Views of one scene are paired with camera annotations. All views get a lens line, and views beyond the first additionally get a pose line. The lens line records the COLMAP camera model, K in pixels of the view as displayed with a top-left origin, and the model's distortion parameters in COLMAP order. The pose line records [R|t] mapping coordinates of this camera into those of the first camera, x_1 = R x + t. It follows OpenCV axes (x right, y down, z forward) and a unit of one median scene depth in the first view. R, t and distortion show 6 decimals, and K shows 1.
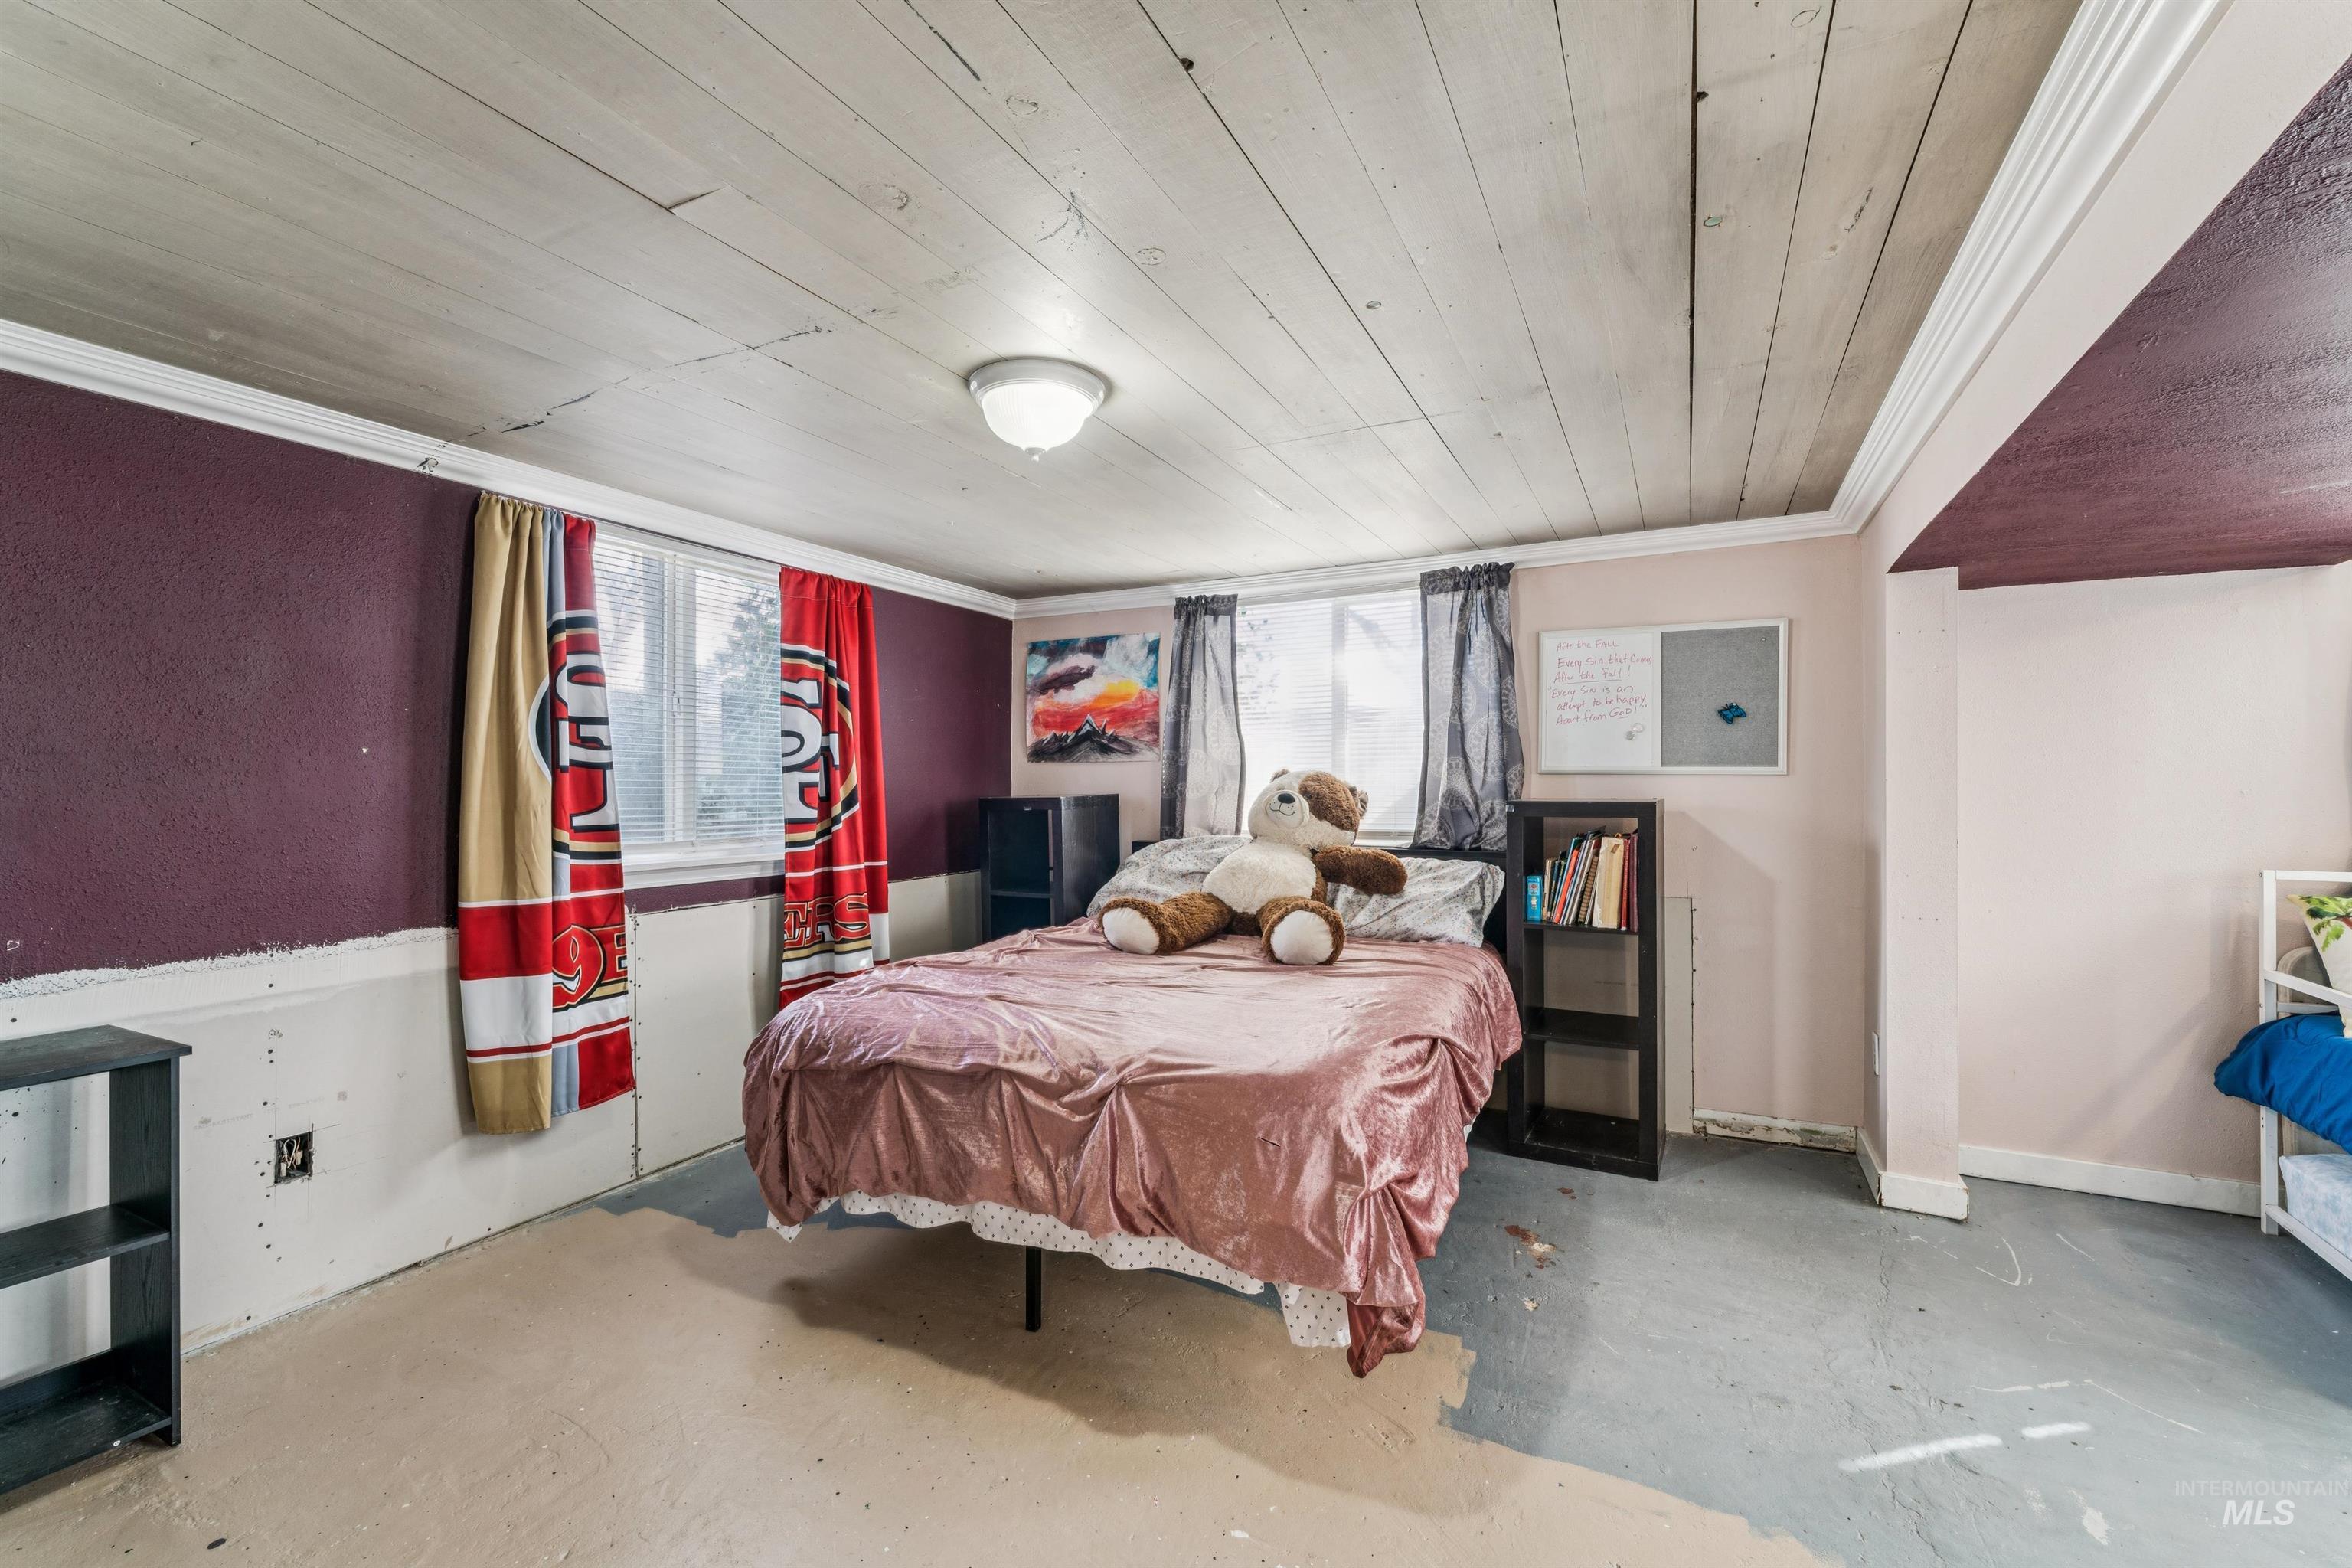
lens RADIAL K [[1013.6, 0, 1152.9], [0, 1013.6, 784.8], [0, 0, 1]] dist [-0.002751, 0.000229]
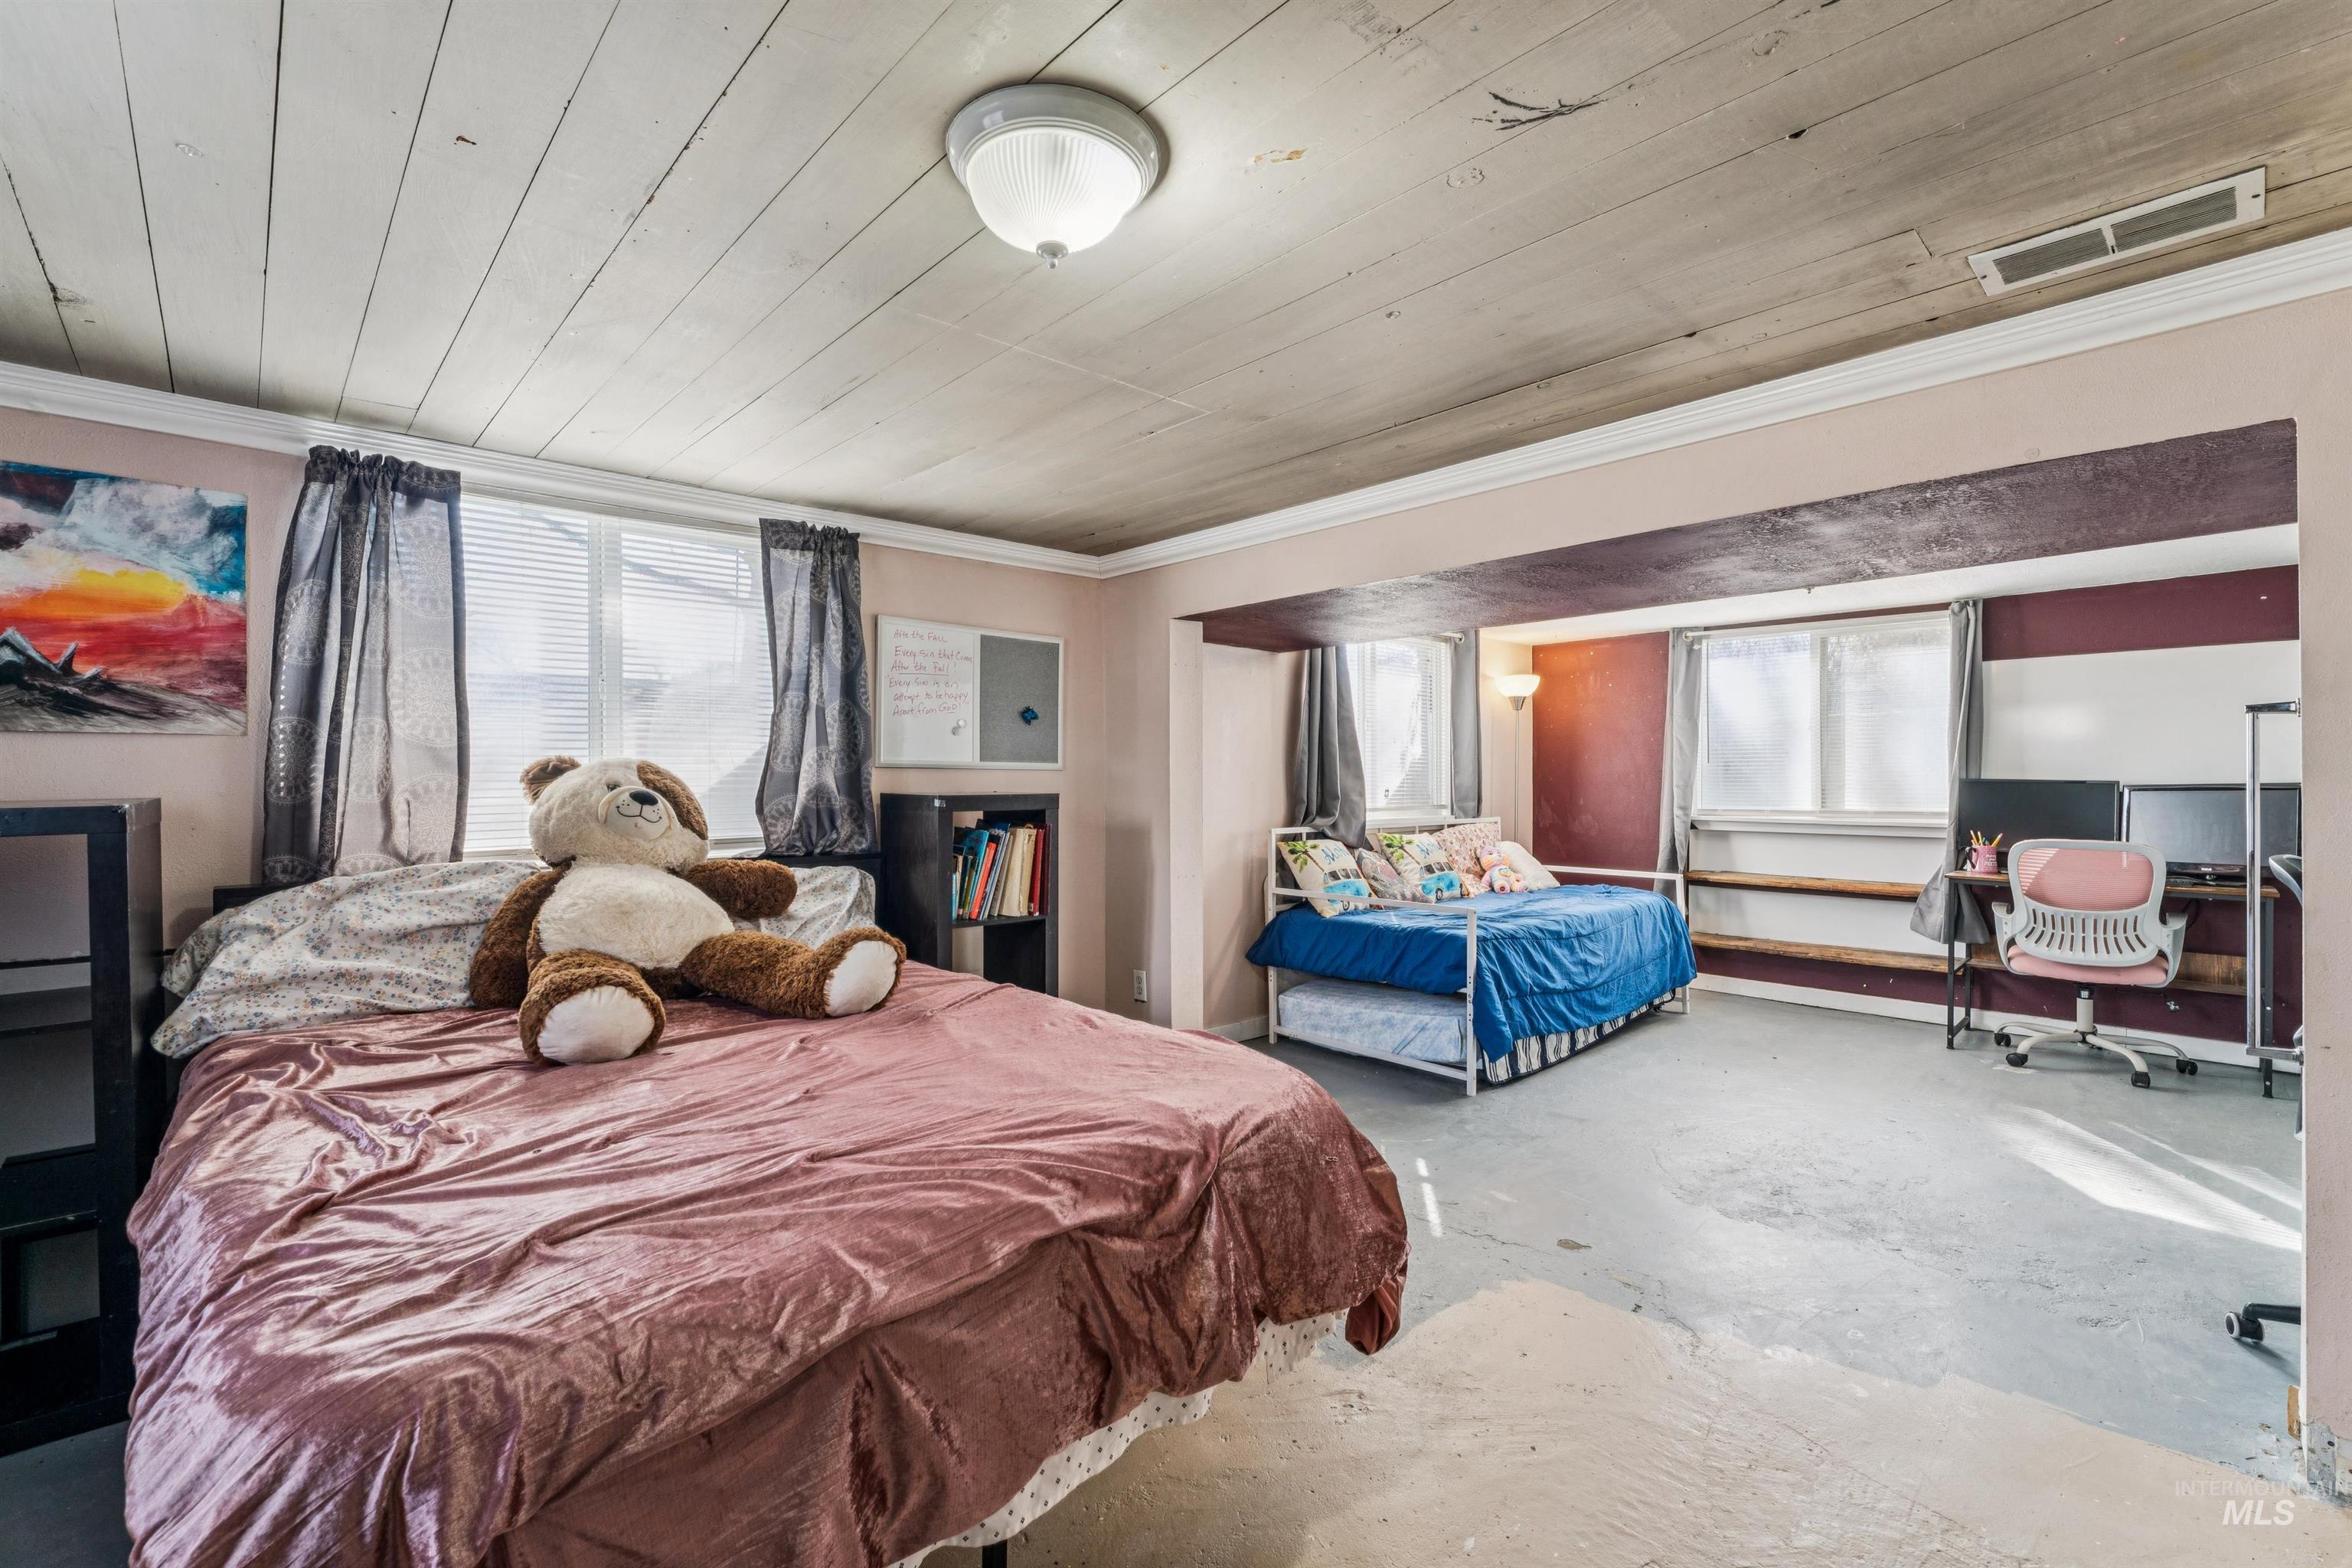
lens RADIAL K [[1013.6, 0, 1216.4], [0, 1013.6, 783.7], [0, 0, 1]] dist [-0.002751, 0.000229]
pose [[0.318950, -0.003274, 0.947766, -0.396621], [0.004269, 0.999989, 0.002018, 0.003842], [-0.947762, 0.003402, 0.318961, 0.402119]]
